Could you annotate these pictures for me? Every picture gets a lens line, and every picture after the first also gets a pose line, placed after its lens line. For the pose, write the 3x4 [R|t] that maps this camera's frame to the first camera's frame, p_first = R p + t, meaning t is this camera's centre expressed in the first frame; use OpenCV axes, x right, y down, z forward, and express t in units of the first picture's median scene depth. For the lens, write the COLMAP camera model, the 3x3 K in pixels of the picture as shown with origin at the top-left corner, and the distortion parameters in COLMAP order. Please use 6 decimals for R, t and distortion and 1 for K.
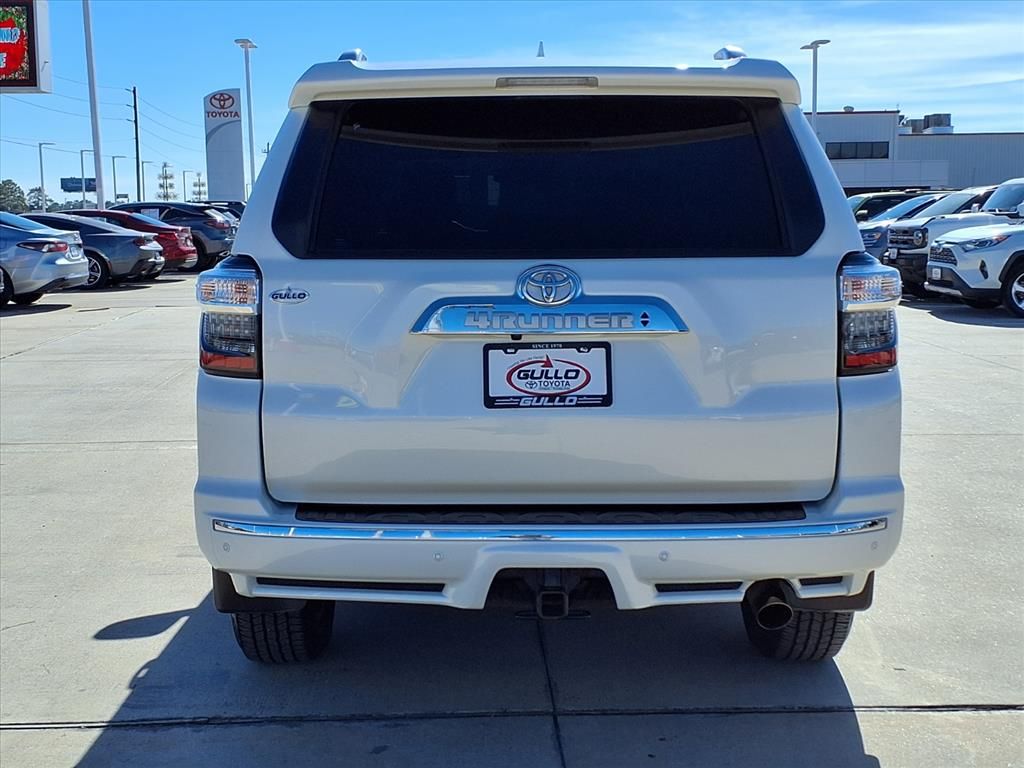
lens RADIAL K [[1508.4, 0, 514.9], [0, 1508.4, 382.7], [0, 0, 1]] dist [0.088511, 0.000000]
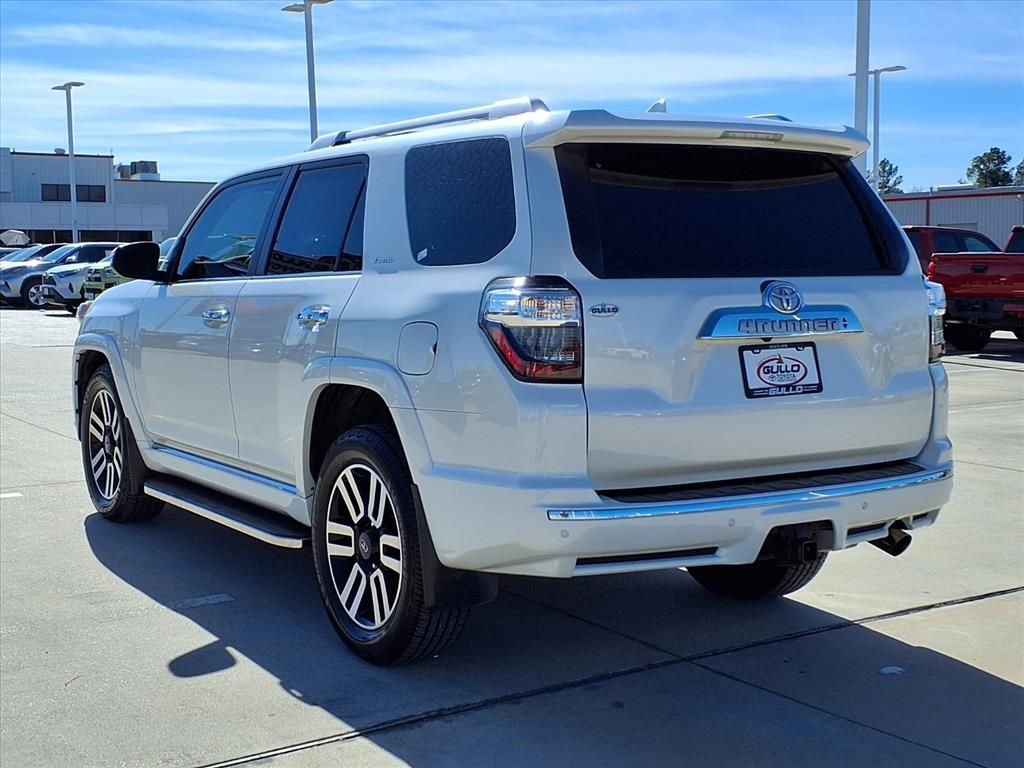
lens RADIAL K [[1508.4, 0, 521.0], [0, 1508.4, 381.7], [0, 0, 1]] dist [0.088511, 0.000000]
pose [[0.818946, -0.042536, 0.572292, -0.862462], [0.059981, 0.998132, -0.011645, 0.006475], [-0.570727, 0.043864, 0.819967, 0.097676]]
